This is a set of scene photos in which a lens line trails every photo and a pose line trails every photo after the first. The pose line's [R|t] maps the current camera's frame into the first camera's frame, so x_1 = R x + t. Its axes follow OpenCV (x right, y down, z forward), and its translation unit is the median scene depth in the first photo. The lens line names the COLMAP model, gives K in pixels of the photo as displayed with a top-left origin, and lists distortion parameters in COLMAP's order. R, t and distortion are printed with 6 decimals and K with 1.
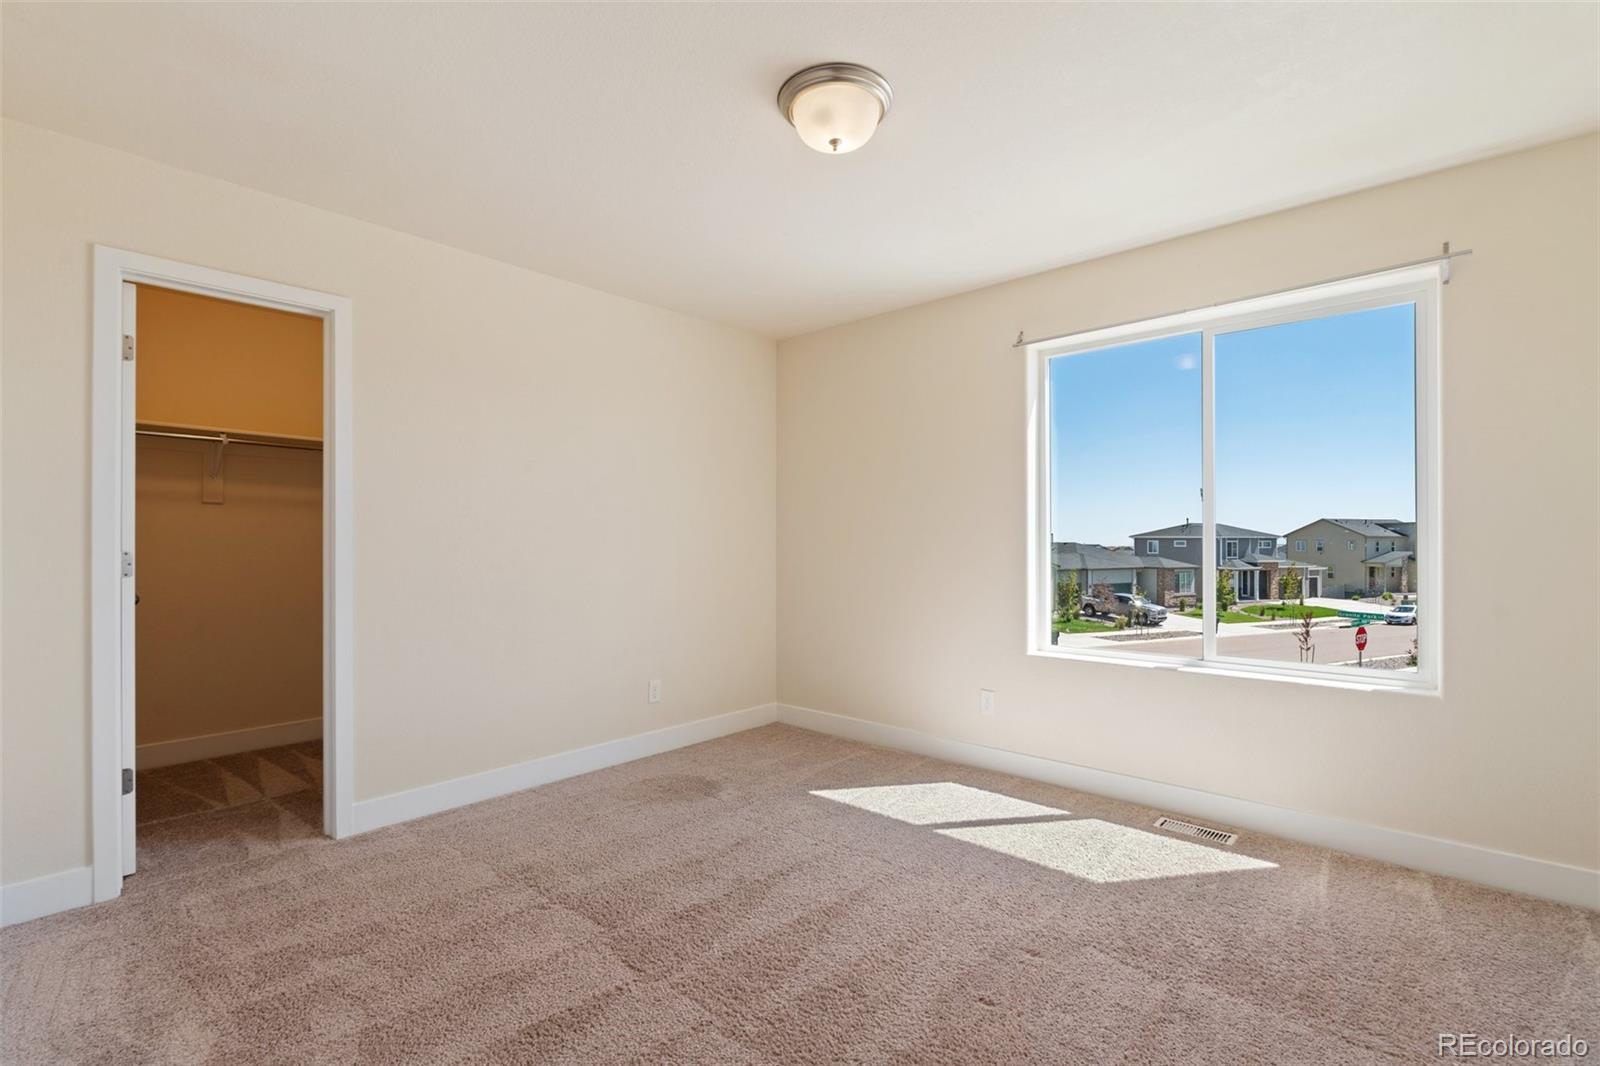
lens RADIAL K [[746.5, 0, 790.1], [0, 746.5, 534.9], [0, 0, 1]] dist [-0.009672, 0.001319]
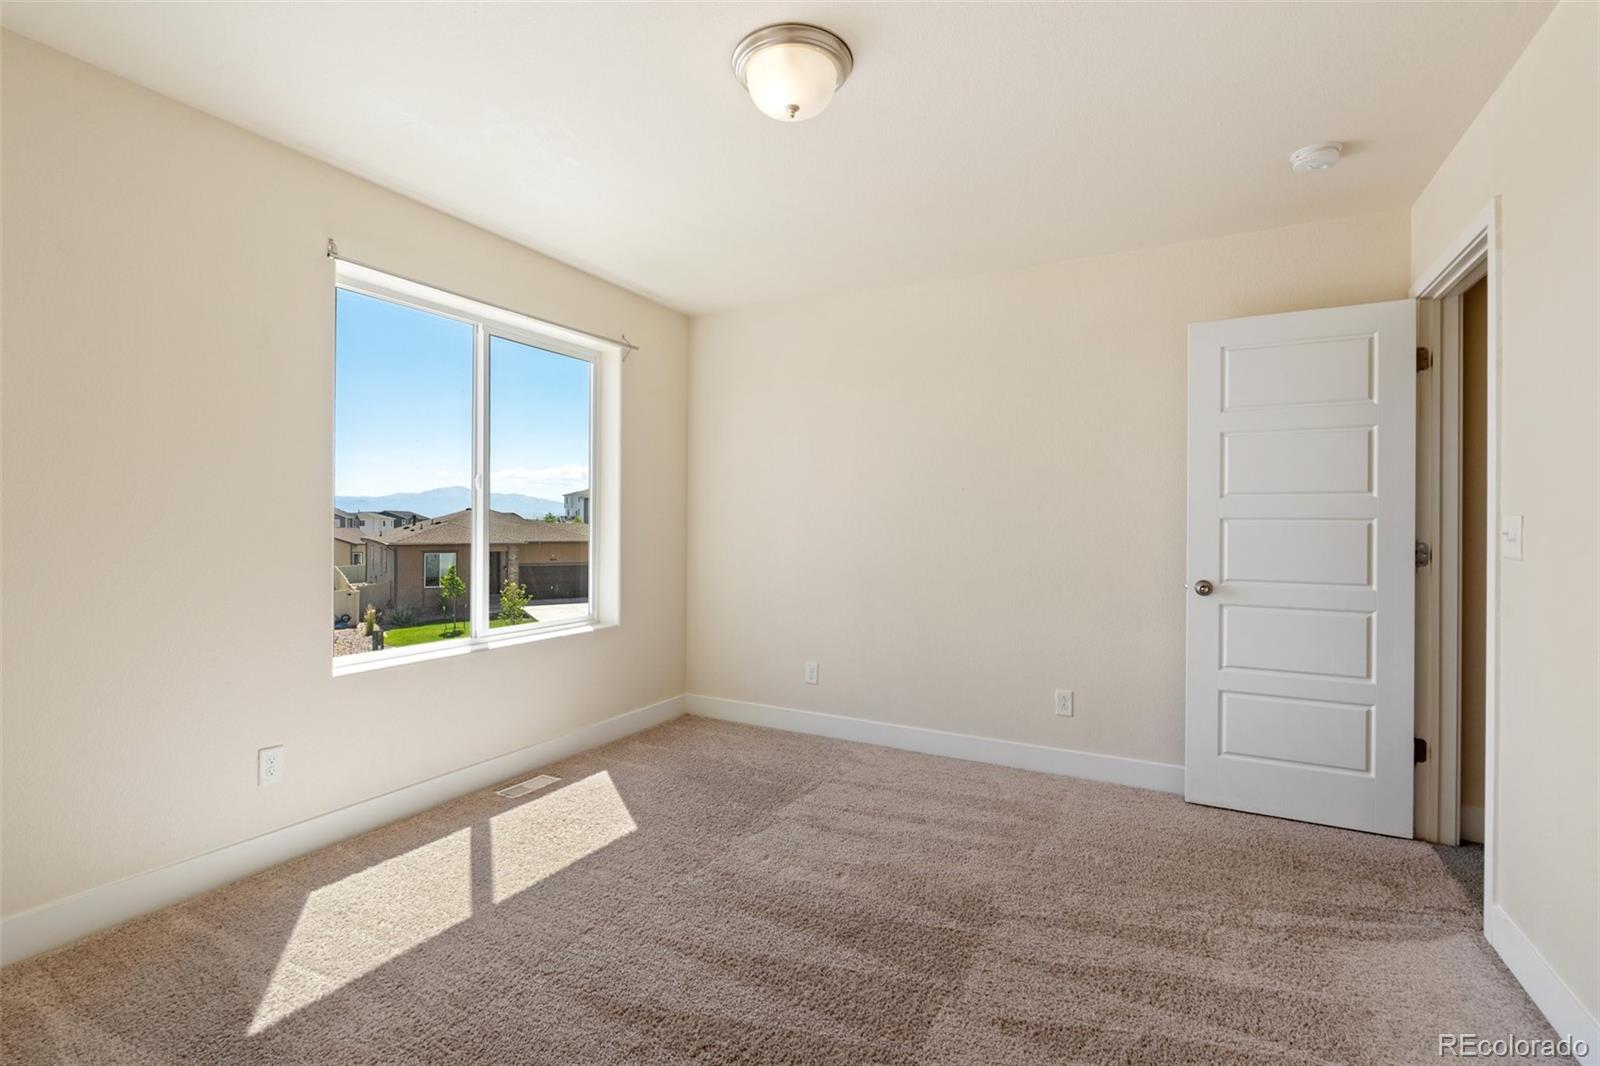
lens RADIAL K [[746.5, 0, 778.7], [0, 746.5, 522.5], [0, 0, 1]] dist [-0.009672, 0.001319]
pose [[-0.249987, -0.001776, 0.968248, -0.624348], [-0.010832, 0.999941, -0.000963, -0.000132], [-0.968189, -0.010729, -0.249992, 0.911894]]
